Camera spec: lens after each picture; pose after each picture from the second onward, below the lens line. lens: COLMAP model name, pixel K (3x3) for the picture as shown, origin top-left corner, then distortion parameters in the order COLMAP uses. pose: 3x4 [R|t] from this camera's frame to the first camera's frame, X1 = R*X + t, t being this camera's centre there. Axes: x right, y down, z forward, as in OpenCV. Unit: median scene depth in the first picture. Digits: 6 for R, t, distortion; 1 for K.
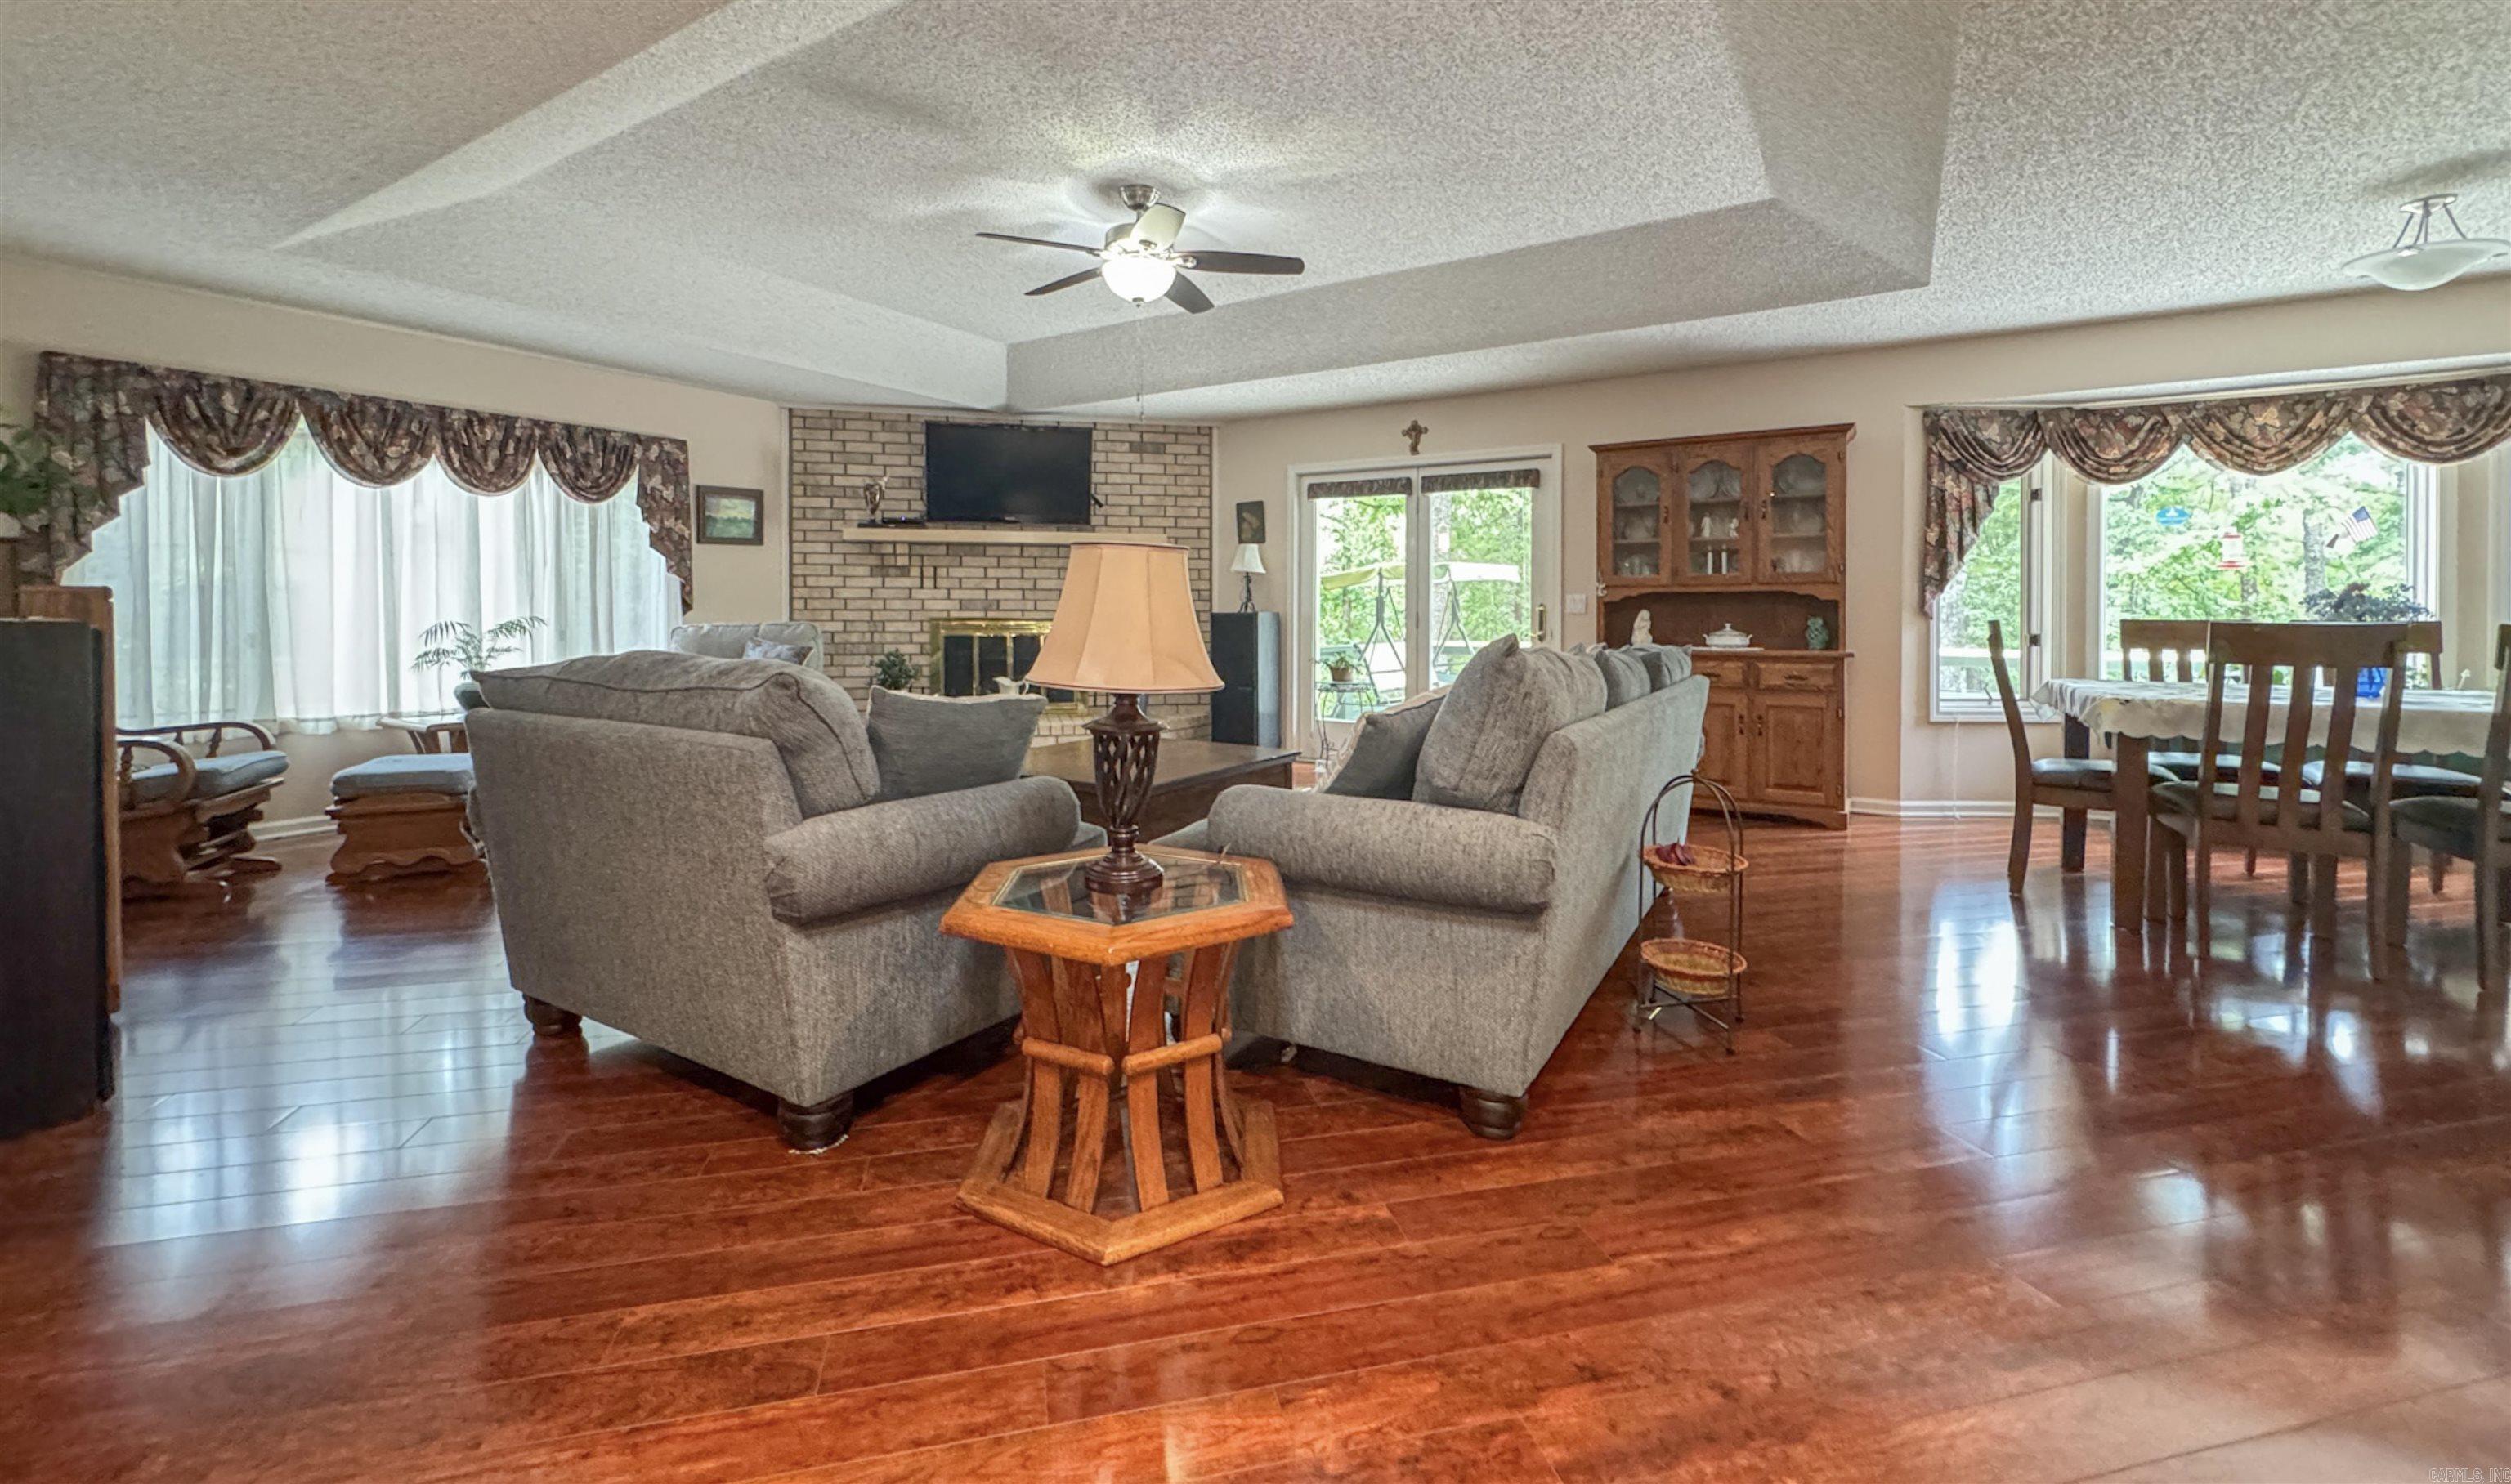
lens RADIAL K [[1034.3, 0, 1254.9], [0, 1034.3, 616.4], [0, 0, 1]] dist [-0.002722, -0.000231]
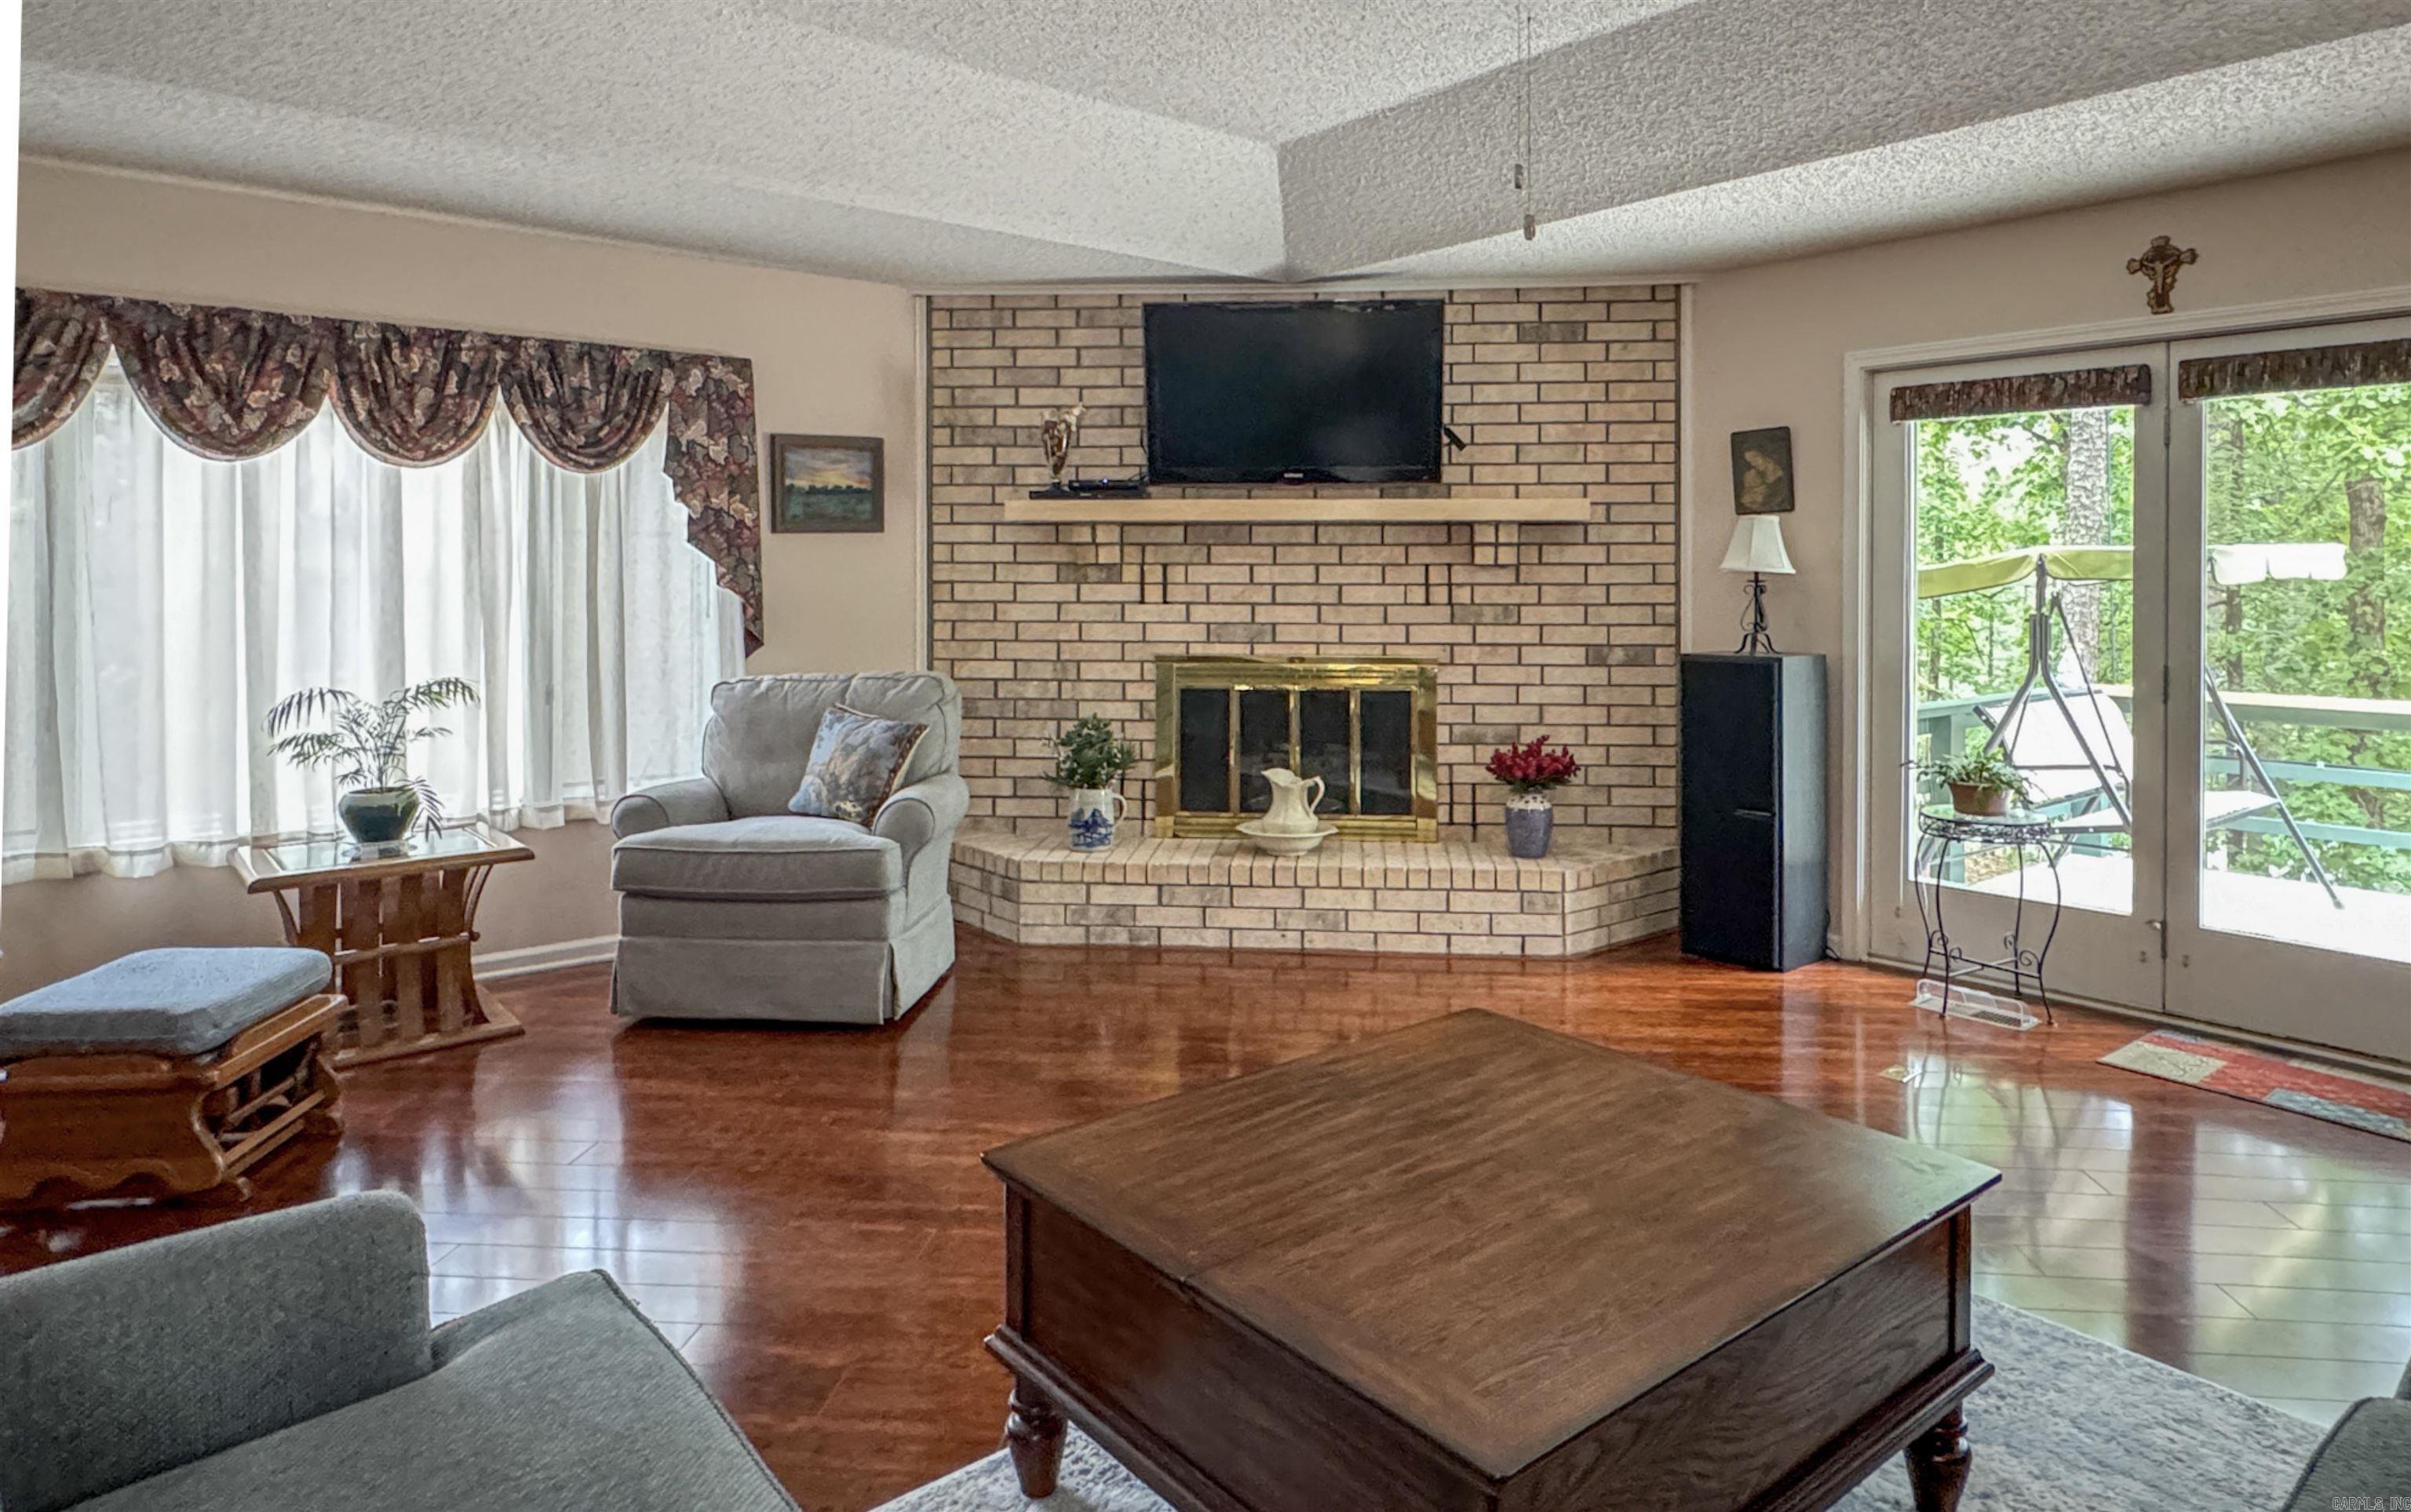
lens RADIAL K [[1432.1, 0, 1244.7], [0, 1432.1, 576.8], [0, 0, 1]] dist [-0.003867, 0.000965]
pose [[0.949660, -0.000454, -0.313283, -0.029573], [-0.001023, 0.999989, -0.004549, -0.043589], [0.313281, 0.004640, 0.949649, 0.320339]]
